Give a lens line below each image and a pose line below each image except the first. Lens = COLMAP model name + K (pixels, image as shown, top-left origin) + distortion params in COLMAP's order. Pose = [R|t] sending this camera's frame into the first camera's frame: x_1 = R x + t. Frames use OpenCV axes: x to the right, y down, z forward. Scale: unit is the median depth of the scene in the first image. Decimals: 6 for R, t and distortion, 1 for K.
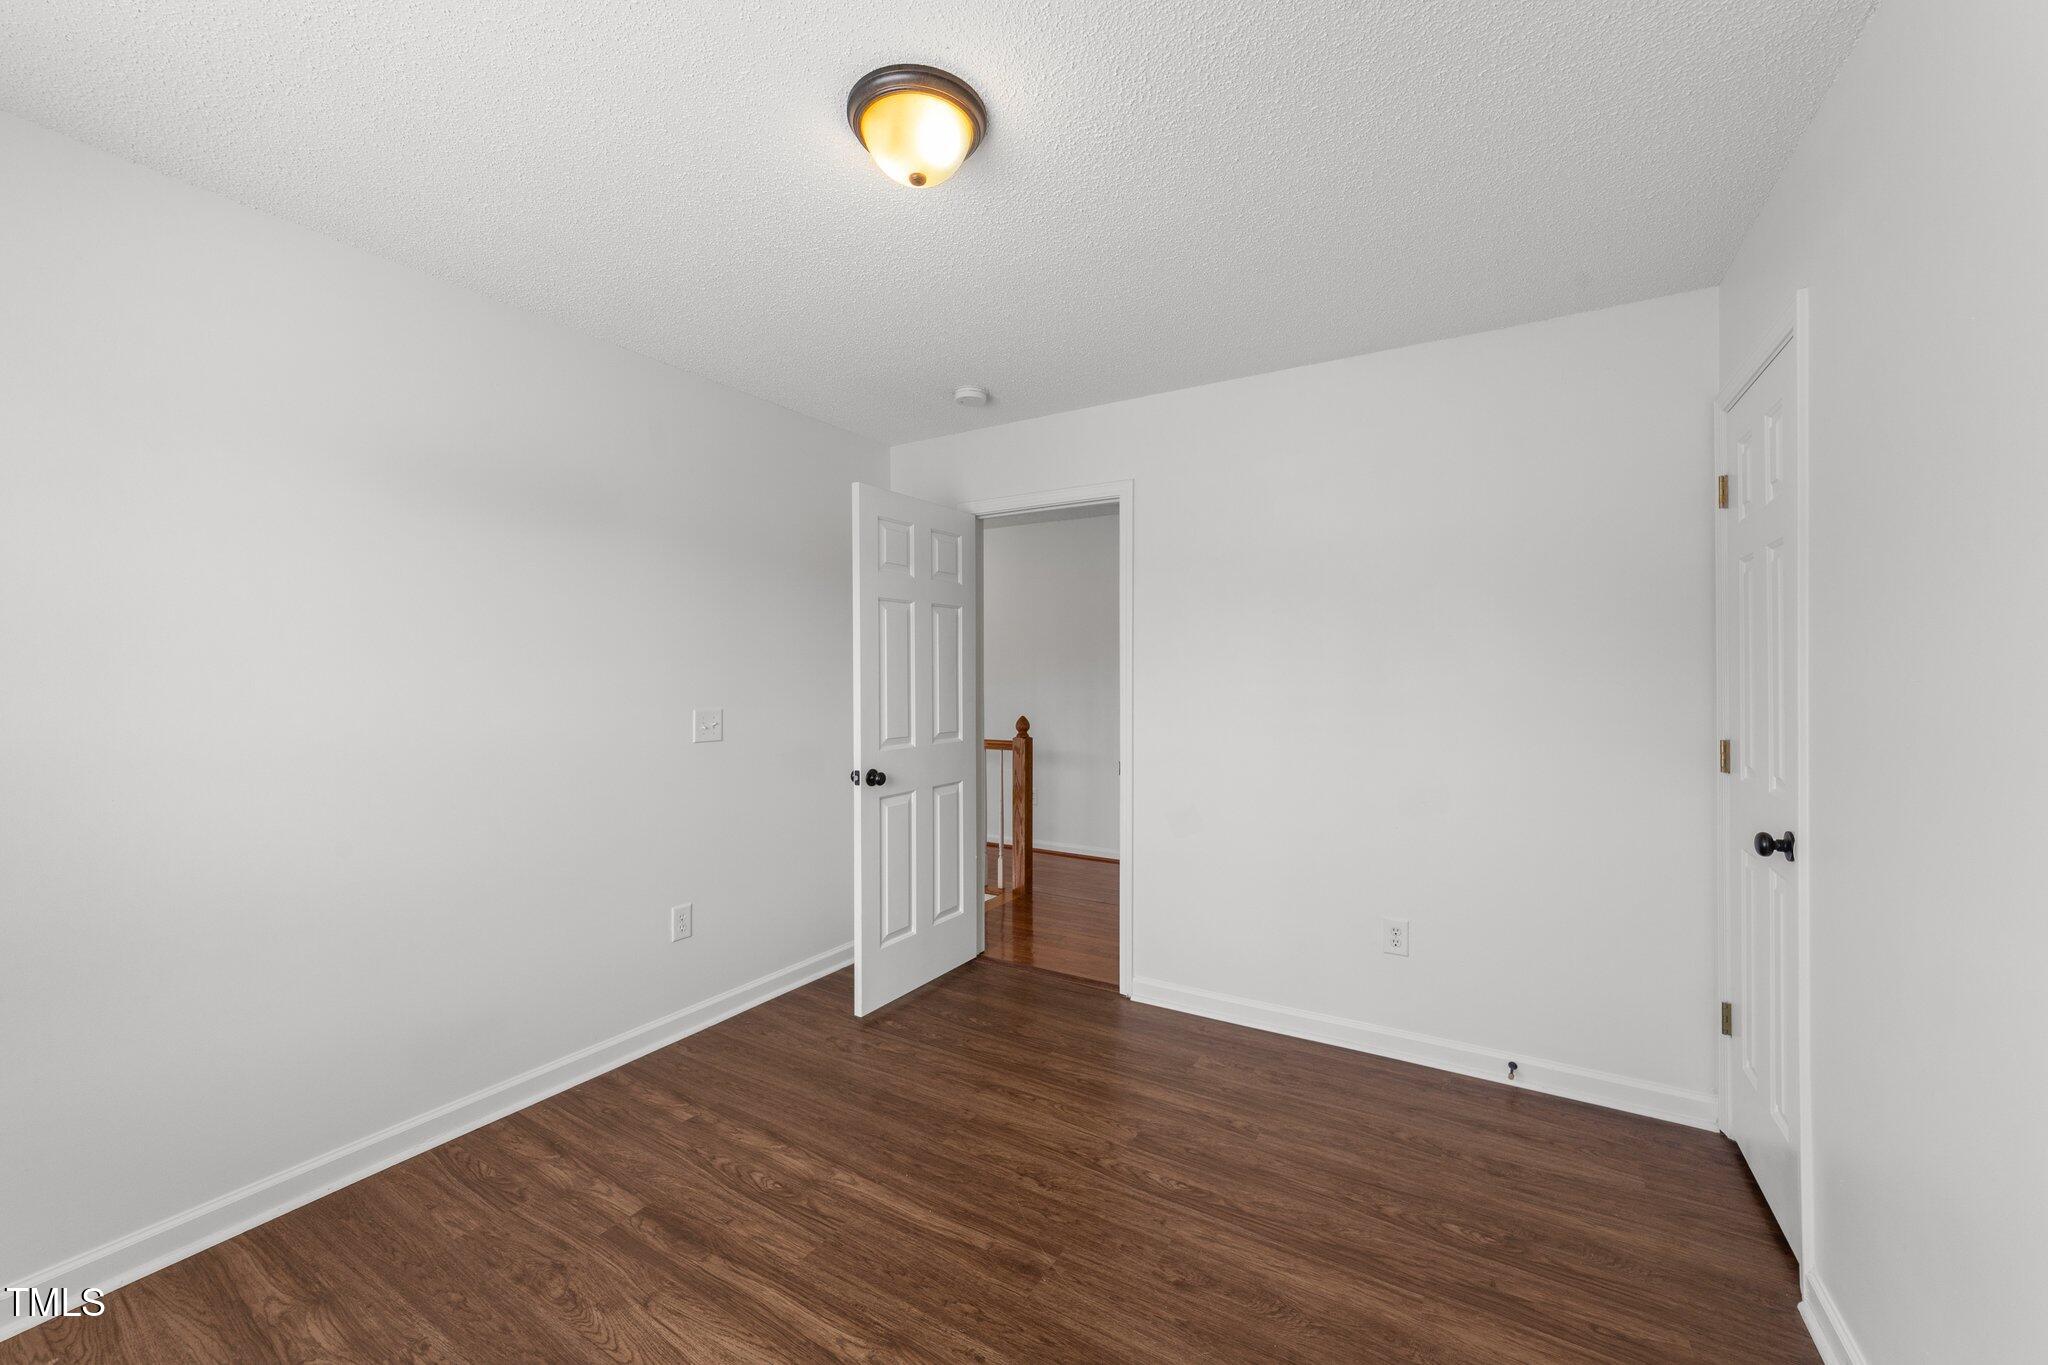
lens RADIAL K [[786.8, 0, 1023.1], [0, 786.8, 673.8], [0, 0, 1]] dist [-0.008380, 0.002932]
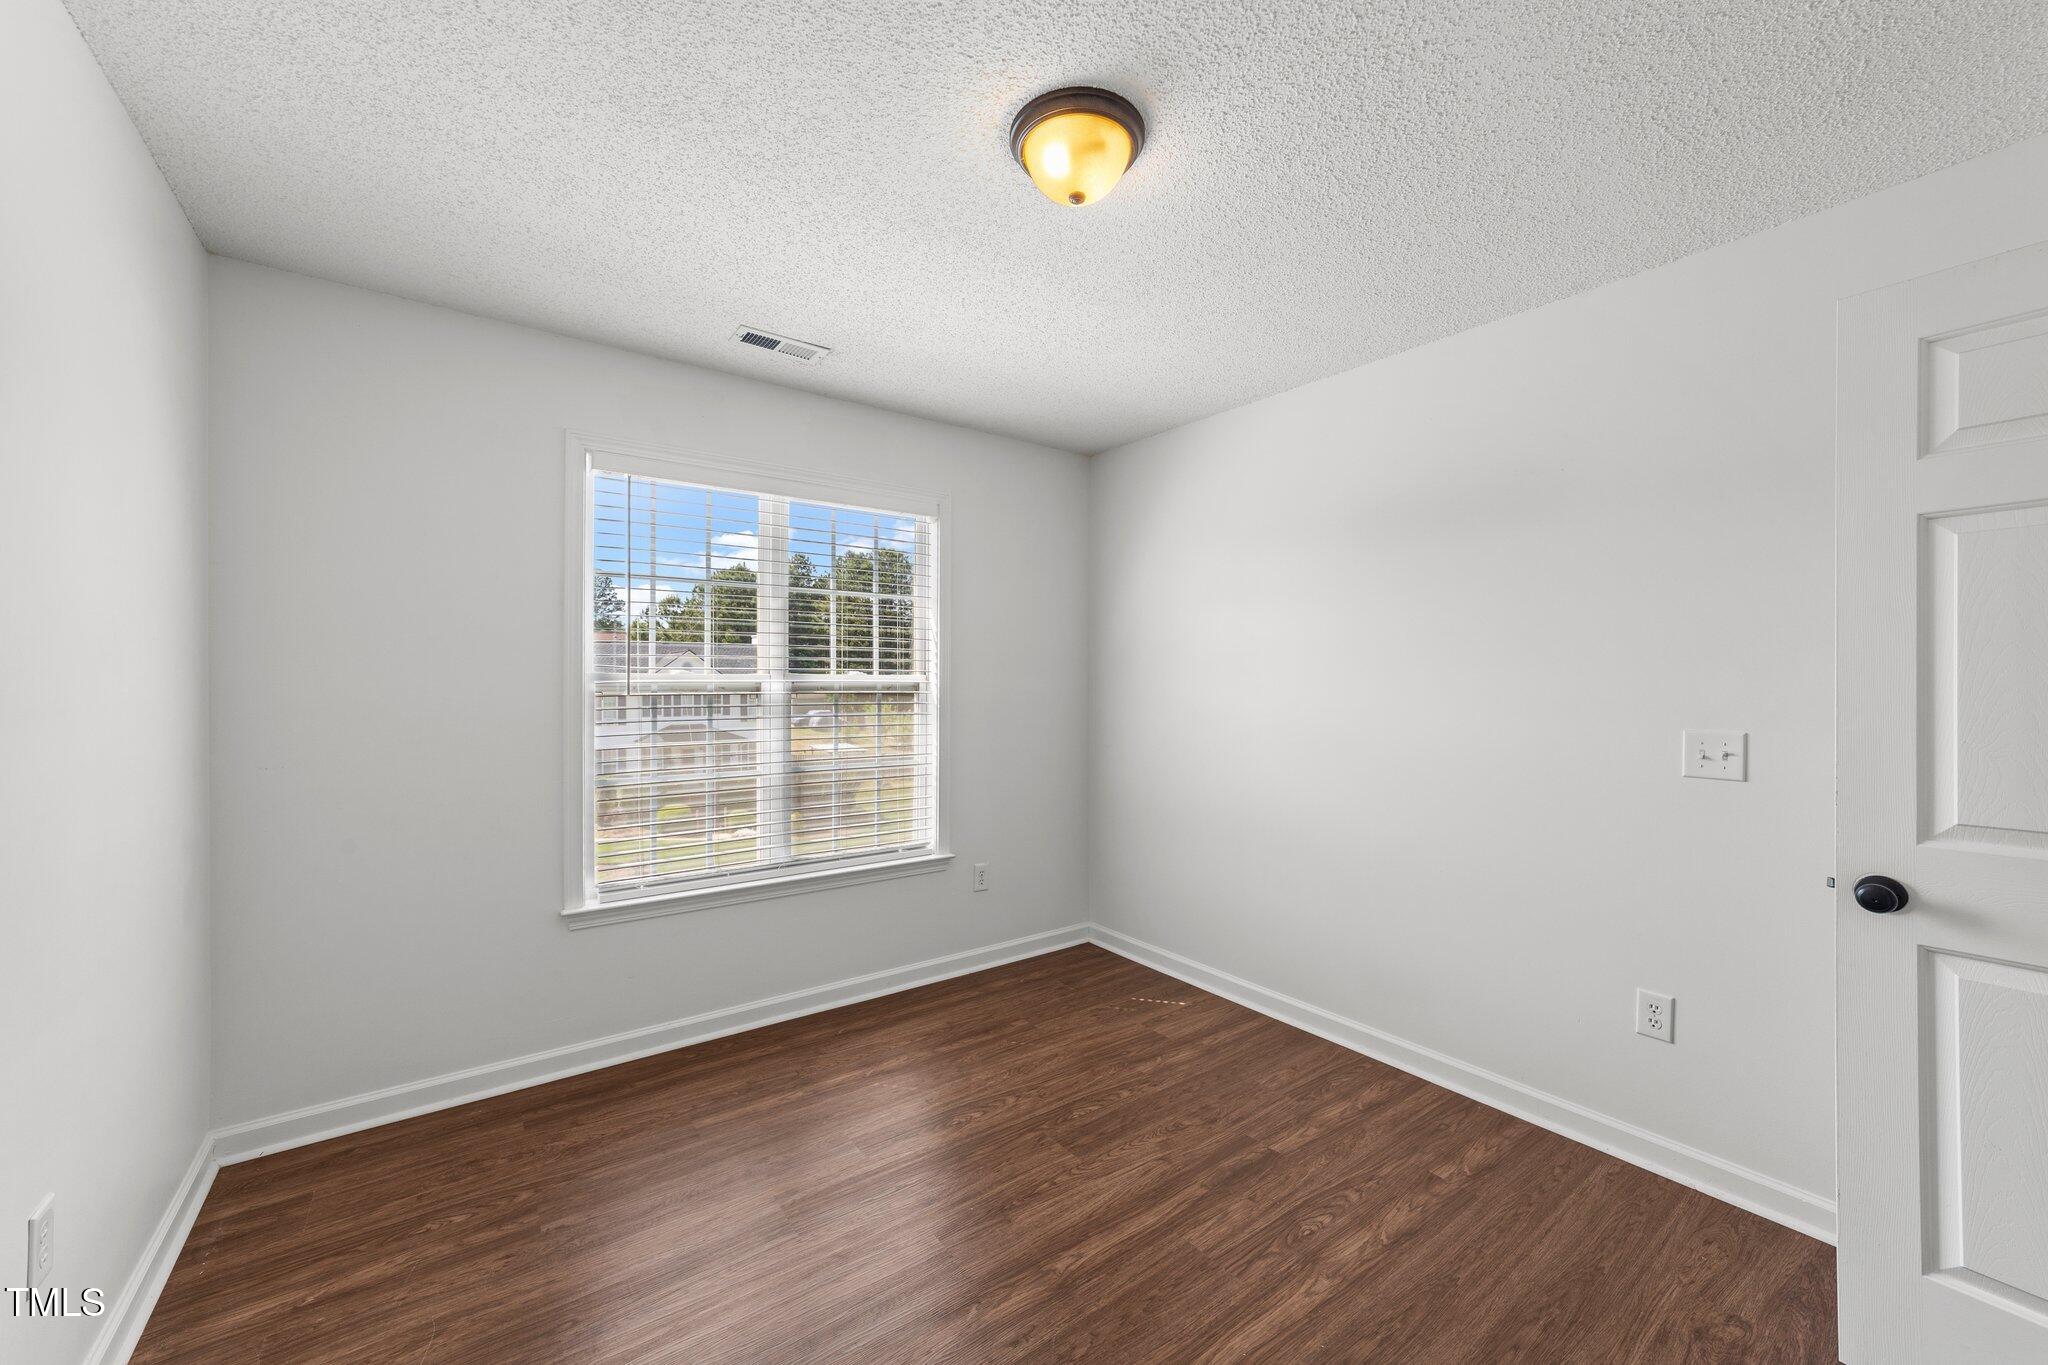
lens RADIAL K [[786.8, 0, 1037.8], [0, 786.8, 686.1], [0, 0, 1]] dist [-0.008380, 0.002932]
pose [[-0.365809, 0.007920, -0.930656, 0.612444], [0.003637, 0.999968, 0.007080, -0.001419], [0.930683, -0.000795, -0.365826, 0.966373]]
